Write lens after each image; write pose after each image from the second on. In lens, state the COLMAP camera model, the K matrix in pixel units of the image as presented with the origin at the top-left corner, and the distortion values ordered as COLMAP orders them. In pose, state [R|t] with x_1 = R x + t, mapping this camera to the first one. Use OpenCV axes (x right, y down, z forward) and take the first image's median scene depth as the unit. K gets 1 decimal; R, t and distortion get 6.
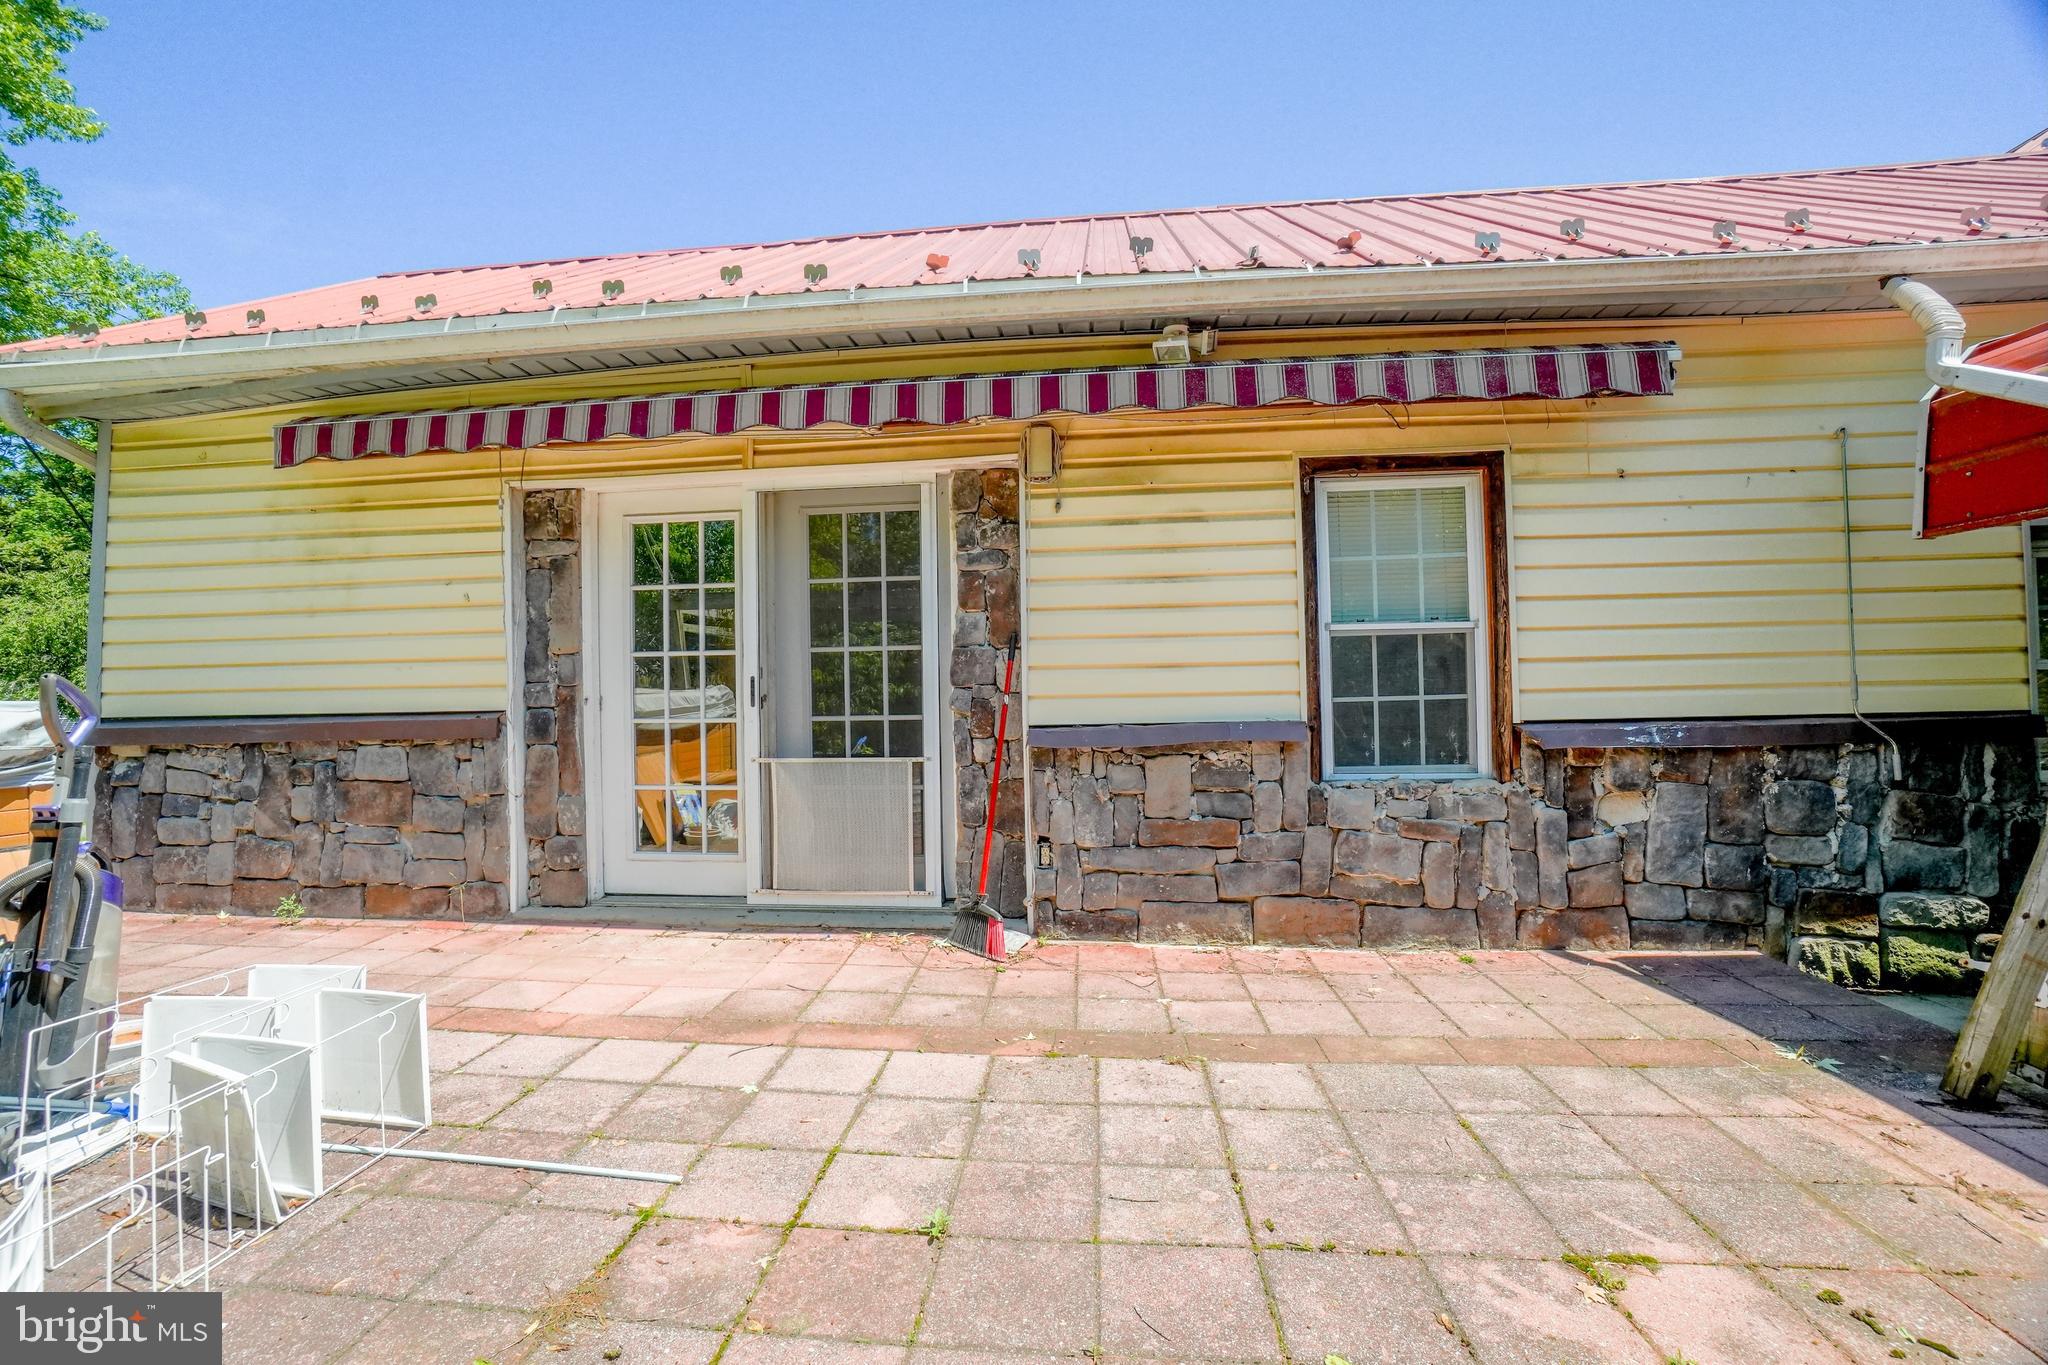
lens RADIAL K [[911.3, 0, 1009.1], [0, 911.3, 682.5], [0, 0, 1]] dist [-0.060573, 0.021612]
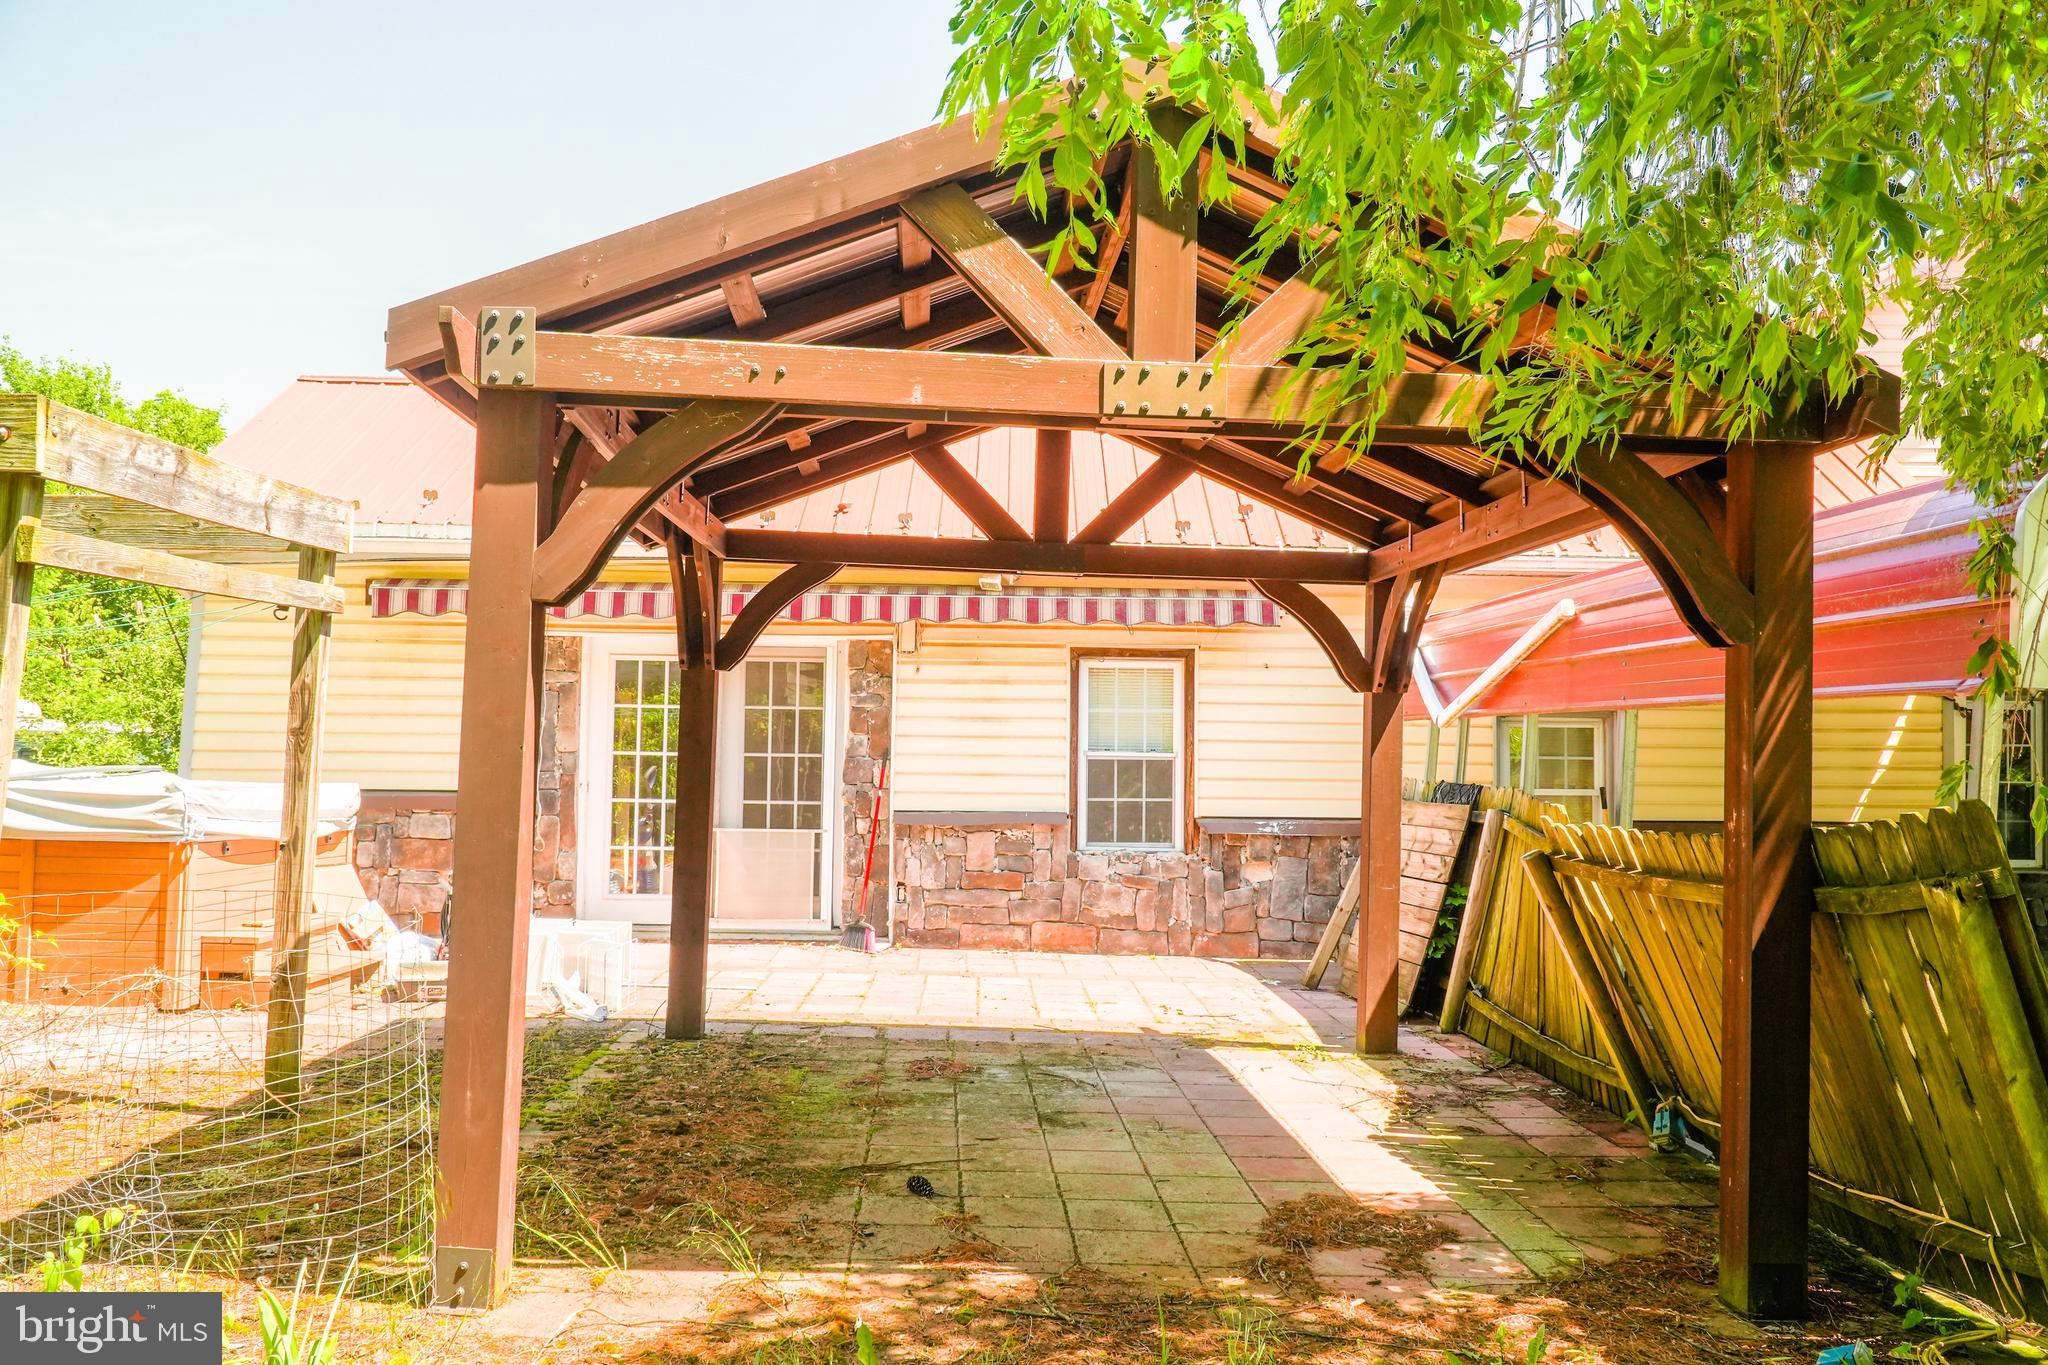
lens RADIAL K [[1686.8, 0, 1024.0], [0, 1686.8, 682.5], [0, 0, 1]] dist [0.029132, -0.008312]
pose [[0.992754, 0.035581, 0.114779, -0.098839], [-0.032394, 0.999039, -0.029519, -0.095655], [-0.115719, 0.025587, 0.992952, -1.943316]]
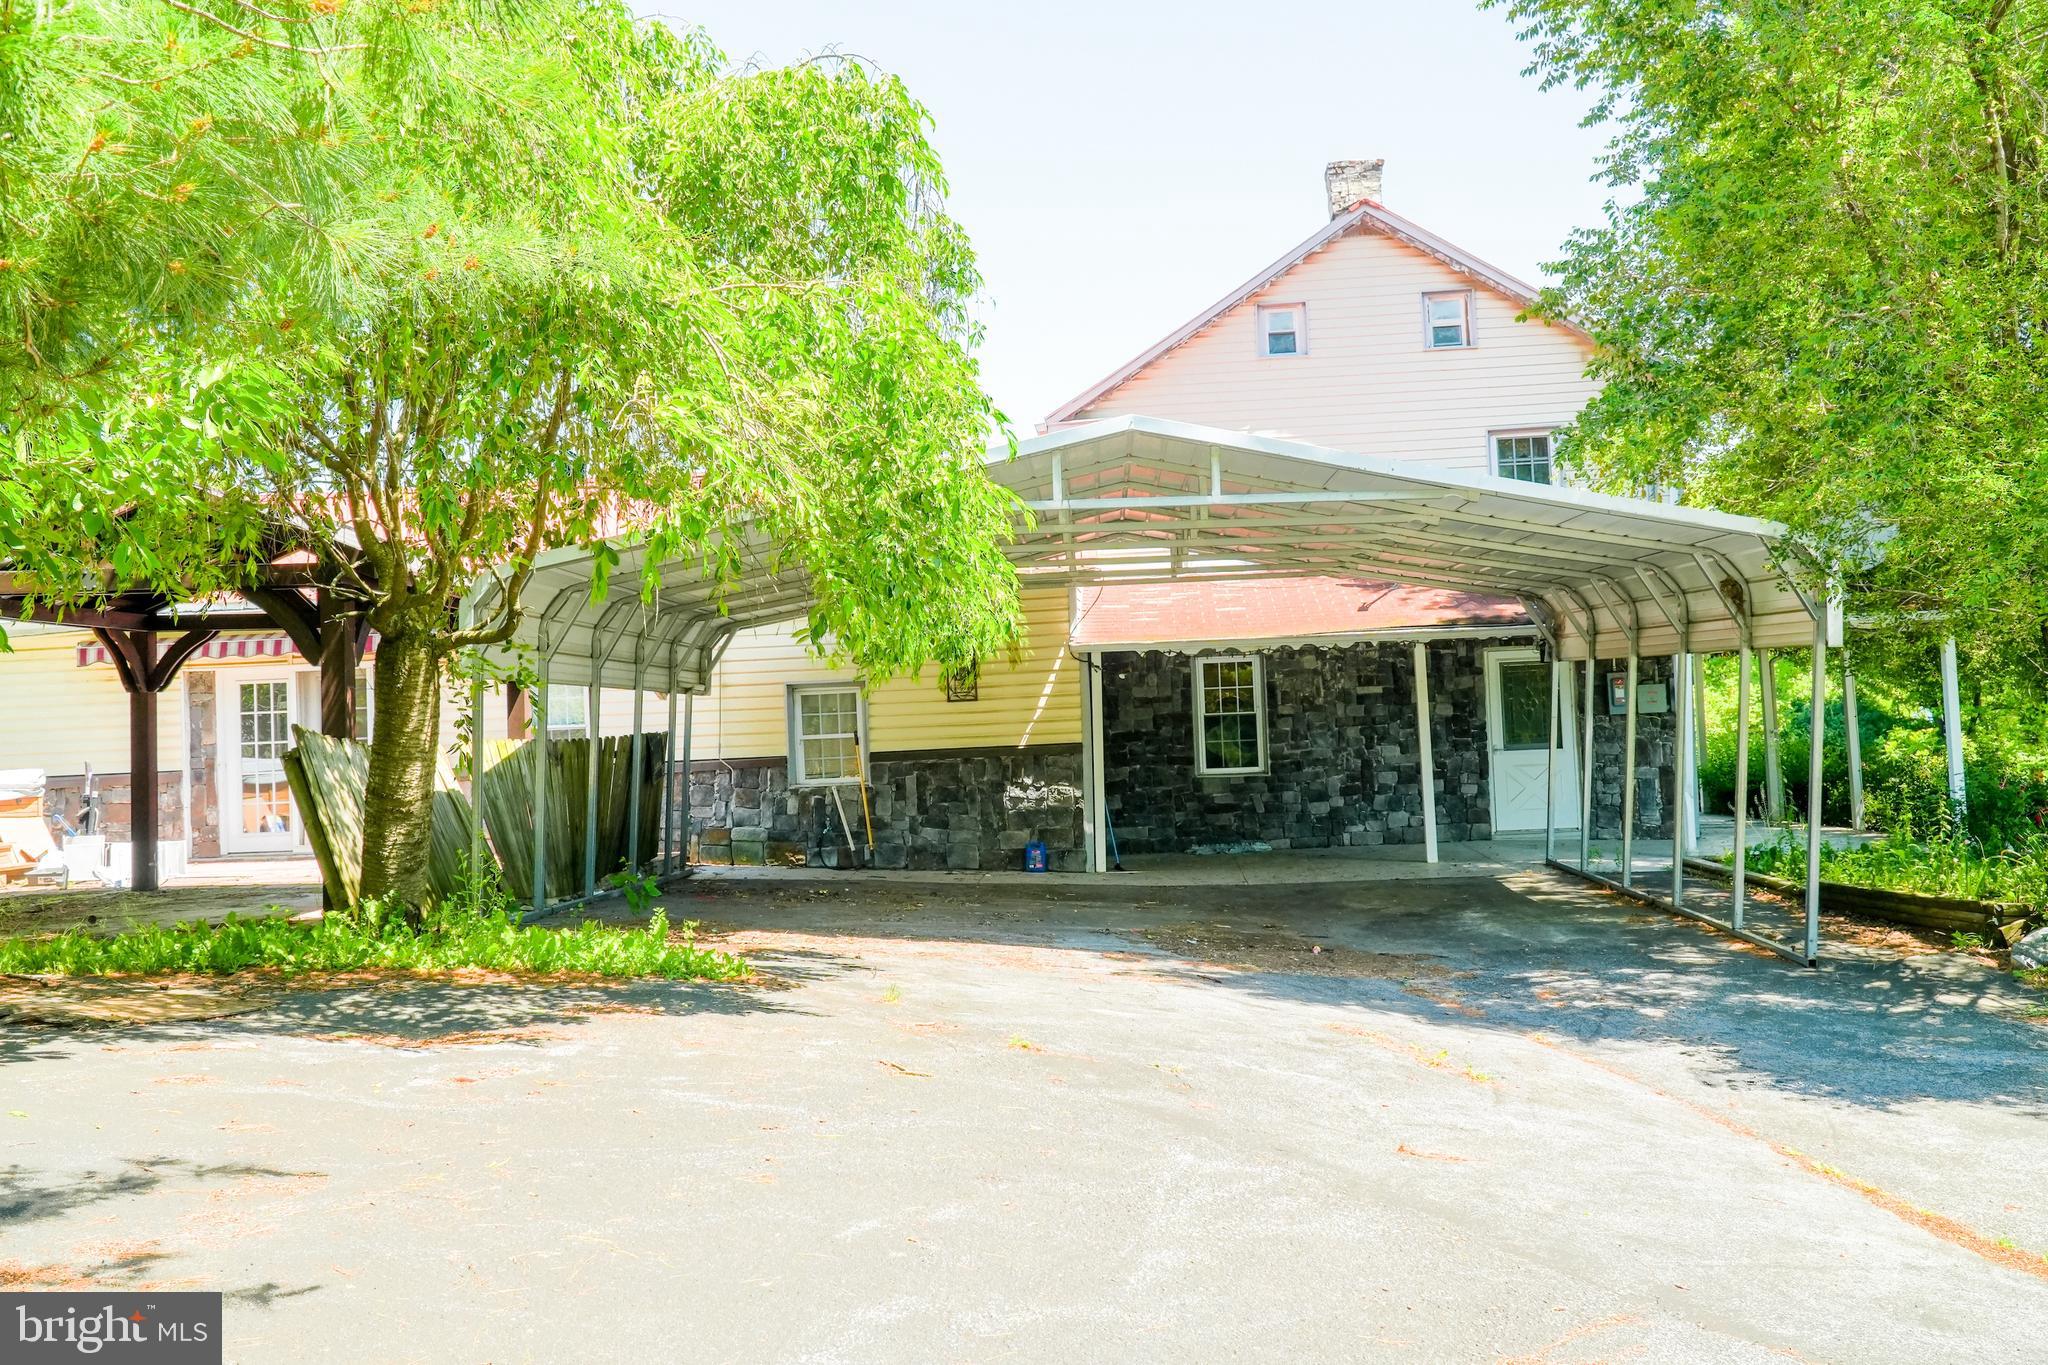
lens RADIAL K [[1686.8, 0, 1024.0], [0, 1686.8, 682.5], [0, 0, 1]] dist [0.029132, -0.008312]
pose [[0.999273, -0.020945, 0.031853, 1.568116], [0.021746, 0.999451, -0.024991, -0.040327], [-0.031312, 0.025665, 0.999180, -3.679217]]
